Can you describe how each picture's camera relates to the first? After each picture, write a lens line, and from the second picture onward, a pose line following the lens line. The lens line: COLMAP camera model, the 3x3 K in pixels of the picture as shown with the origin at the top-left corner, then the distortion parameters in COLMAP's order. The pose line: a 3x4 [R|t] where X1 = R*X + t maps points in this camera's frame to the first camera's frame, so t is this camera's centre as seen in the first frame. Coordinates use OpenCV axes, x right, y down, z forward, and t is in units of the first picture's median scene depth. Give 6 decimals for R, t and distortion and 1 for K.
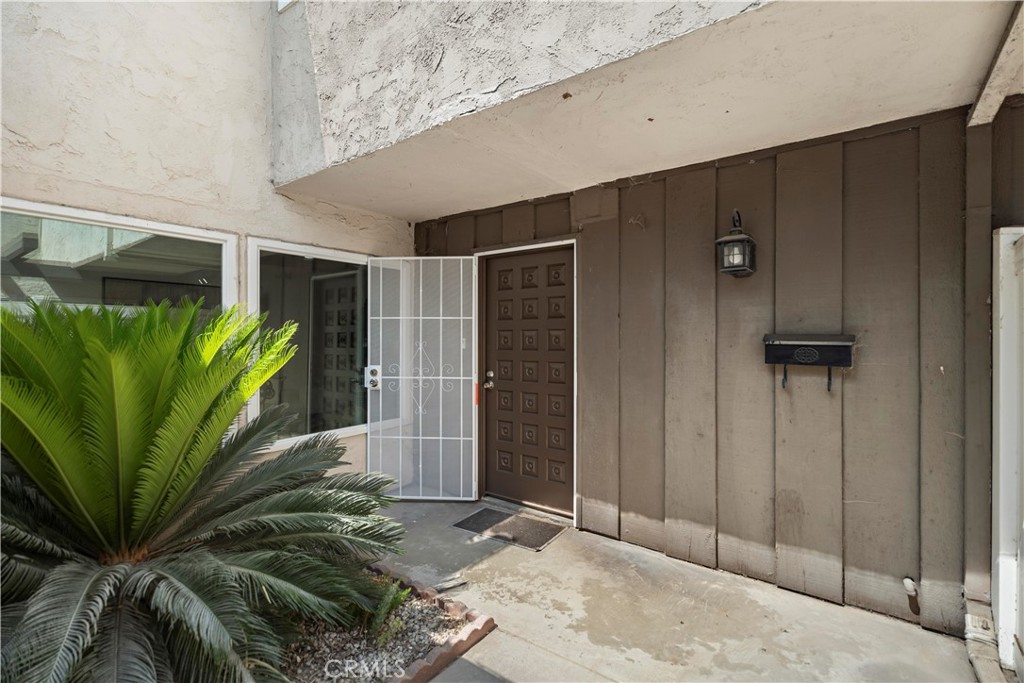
lens RADIAL K [[463.8, 0, 518.4], [0, 463.8, 338.6], [0, 0, 1]] dist [-0.001166, -0.000513]
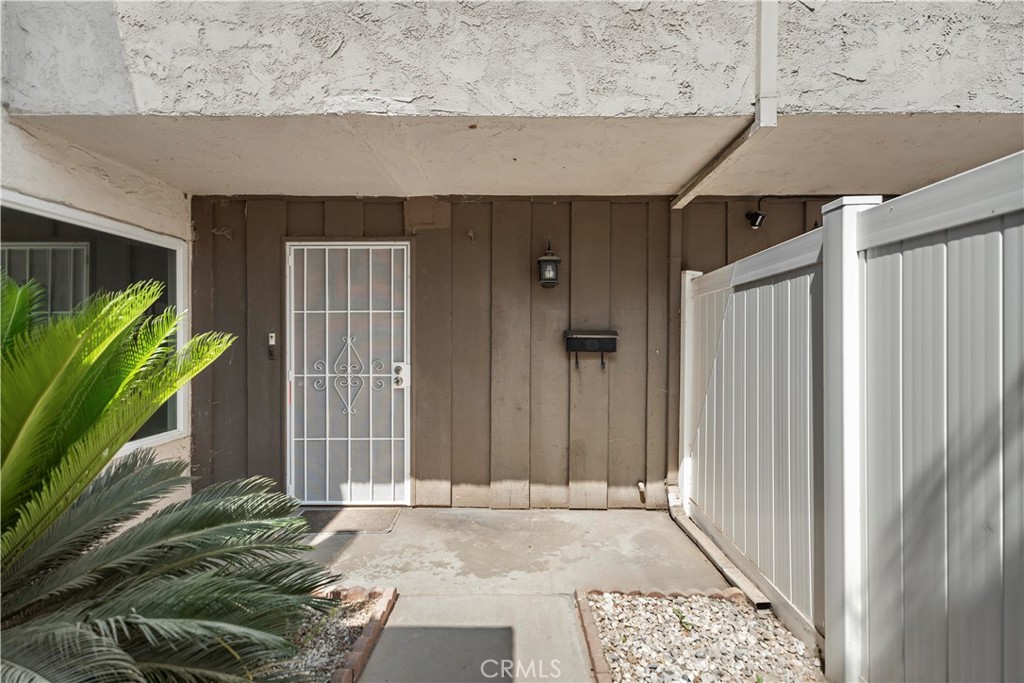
lens RADIAL K [[458.6, 0, 517.5], [0, 458.6, 351.1], [0, 0, 1]] dist [-0.002042, -0.000746]
pose [[0.803751, -0.015382, 0.594766, -0.405930], [0.001850, 0.999726, 0.023356, 0.020626], [-0.594962, -0.017672, 0.803559, -0.020270]]
